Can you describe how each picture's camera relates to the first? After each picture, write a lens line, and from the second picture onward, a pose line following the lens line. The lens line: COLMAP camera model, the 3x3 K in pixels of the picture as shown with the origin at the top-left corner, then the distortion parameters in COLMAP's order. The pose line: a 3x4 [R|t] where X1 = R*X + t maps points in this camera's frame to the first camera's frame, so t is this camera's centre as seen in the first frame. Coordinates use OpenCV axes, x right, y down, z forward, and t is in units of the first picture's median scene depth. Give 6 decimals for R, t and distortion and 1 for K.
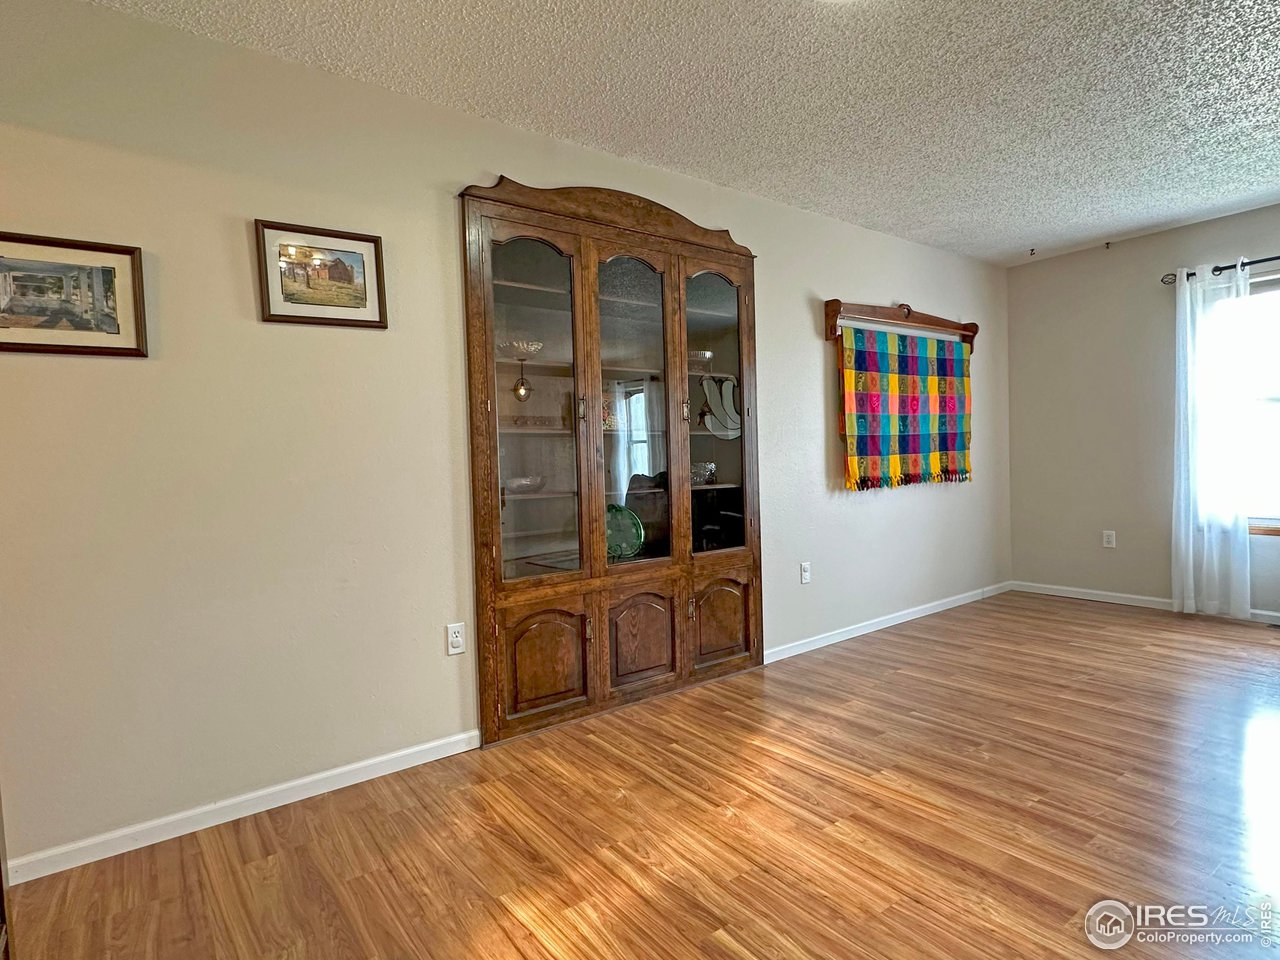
lens RADIAL K [[686.4, 0, 638.9], [0, 686.4, 484.2], [0, 0, 1]] dist [-0.003739, 0.000144]
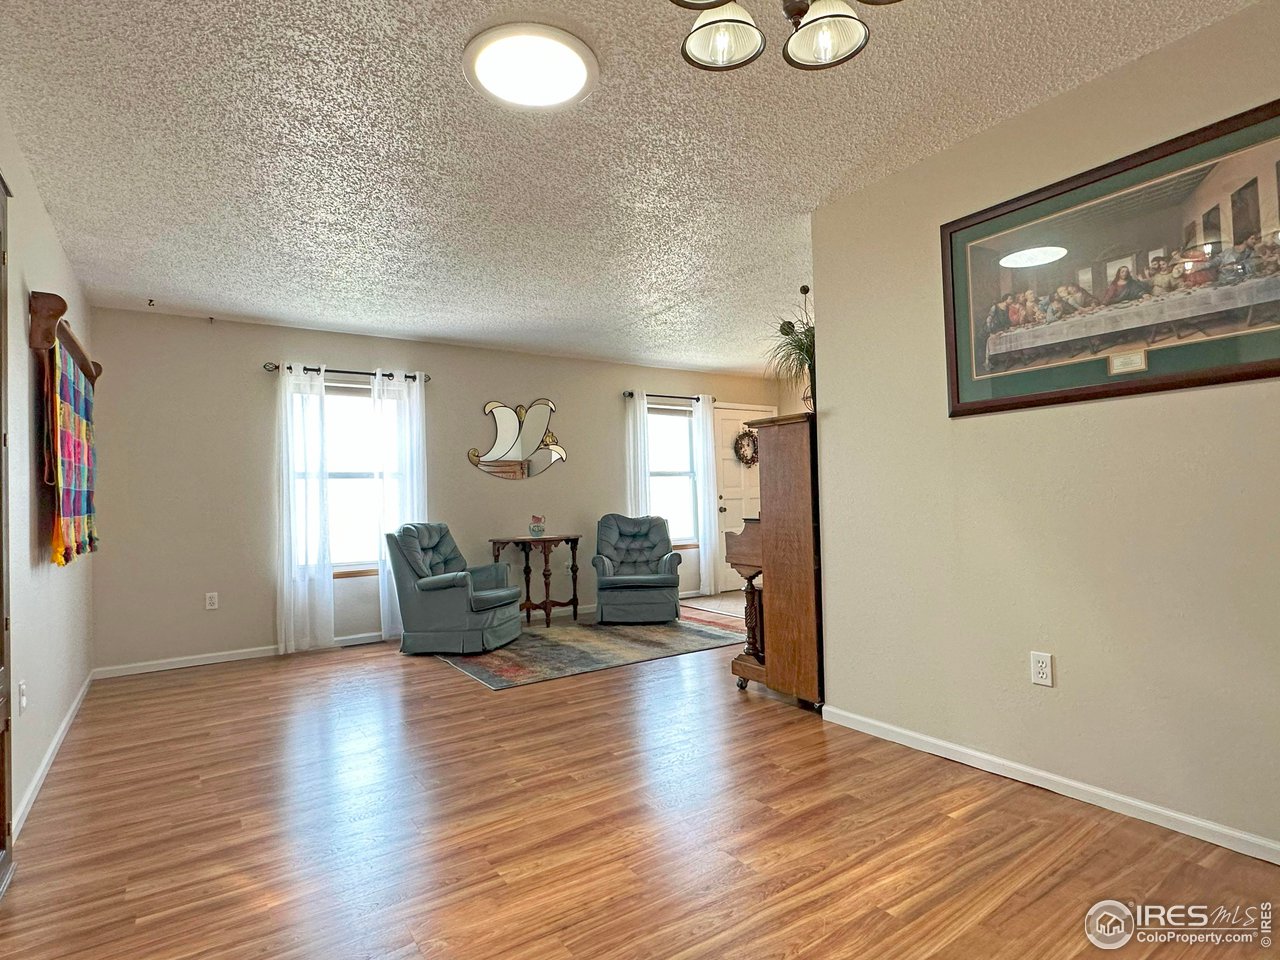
lens RADIAL K [[670.8, 0, 640.0], [0, 670.8, 480.0], [0, 0, 1]] dist [-0.002328, 0.000130]
pose [[0.038018, 0.057895, 0.997598, -0.483661], [0.062595, 0.996222, -0.060201, 0.000656], [-0.997315, 0.064733, 0.034250, 0.505467]]
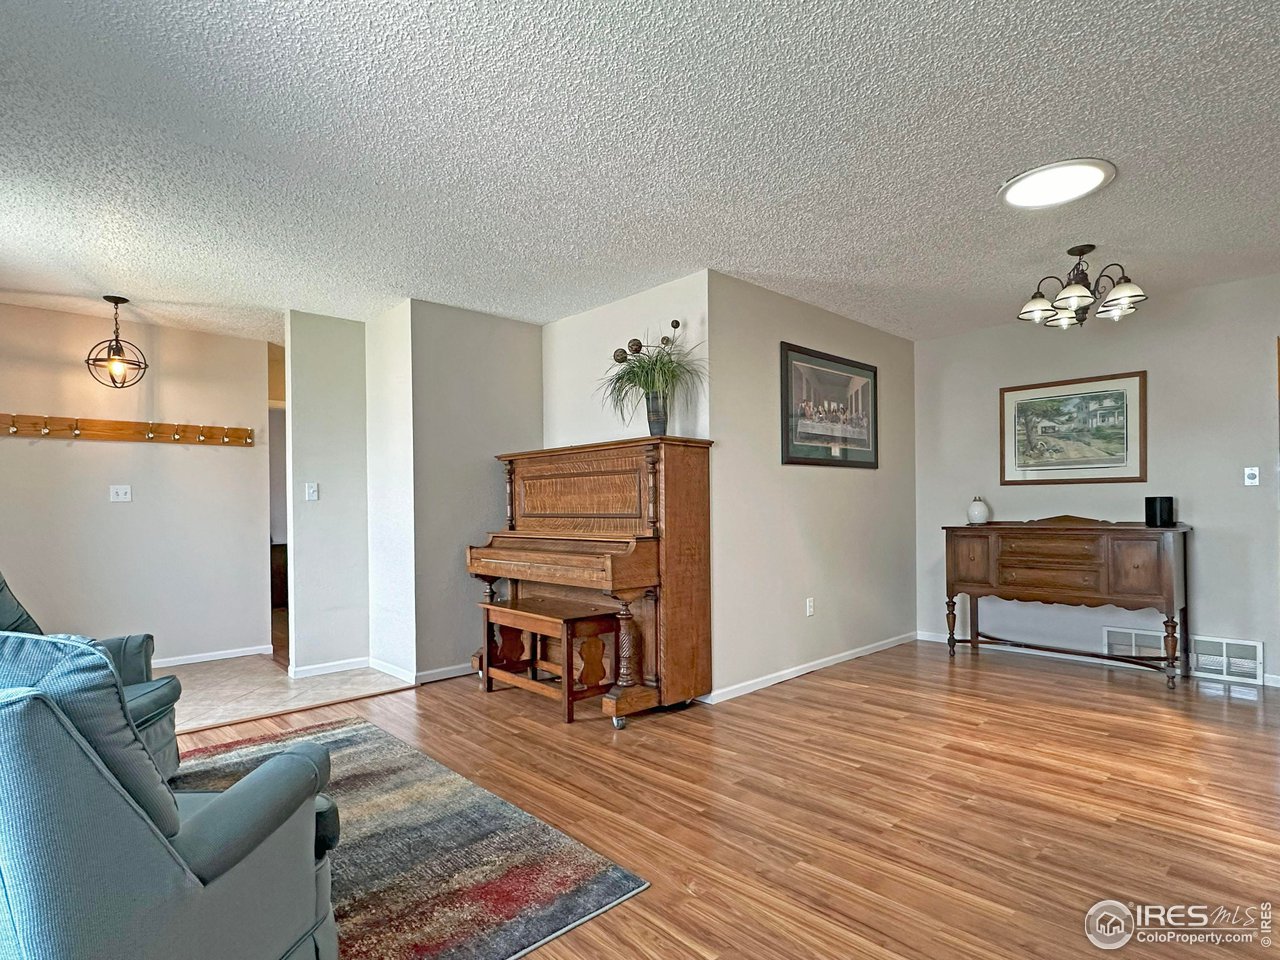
lens RADIAL K [[665.7, 0, 639.5], [0, 665.7, 509.7], [0, 0, 1]] dist [-0.002883, 0.000681]
pose [[-0.992707, 0.045058, -0.111814, 0.918019], [0.040521, 0.998273, 0.042524, -0.087757], [0.113536, 0.037683, -0.992819, 1.508458]]
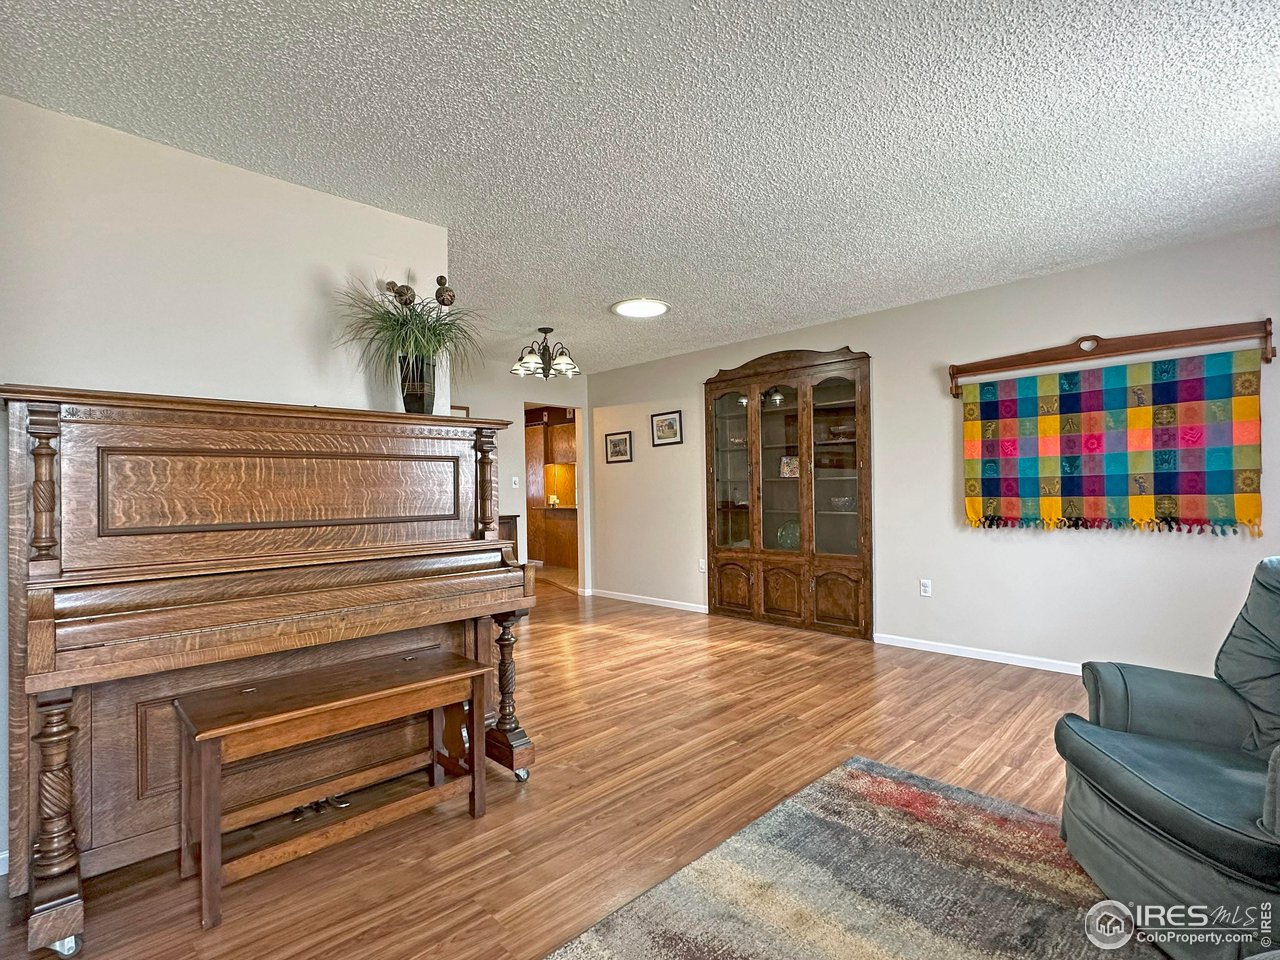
lens RADIAL K [[634.1, 0, 632.5], [0, 634.1, 486.8], [0, 0, 1]] dist [-0.010648, -0.000717]
pose [[0.126732, 0.027757, -0.991549, 1.718835], [-0.022502, 0.999432, 0.025102, -0.095479], [0.991682, 0.019131, 0.127285, 0.410656]]
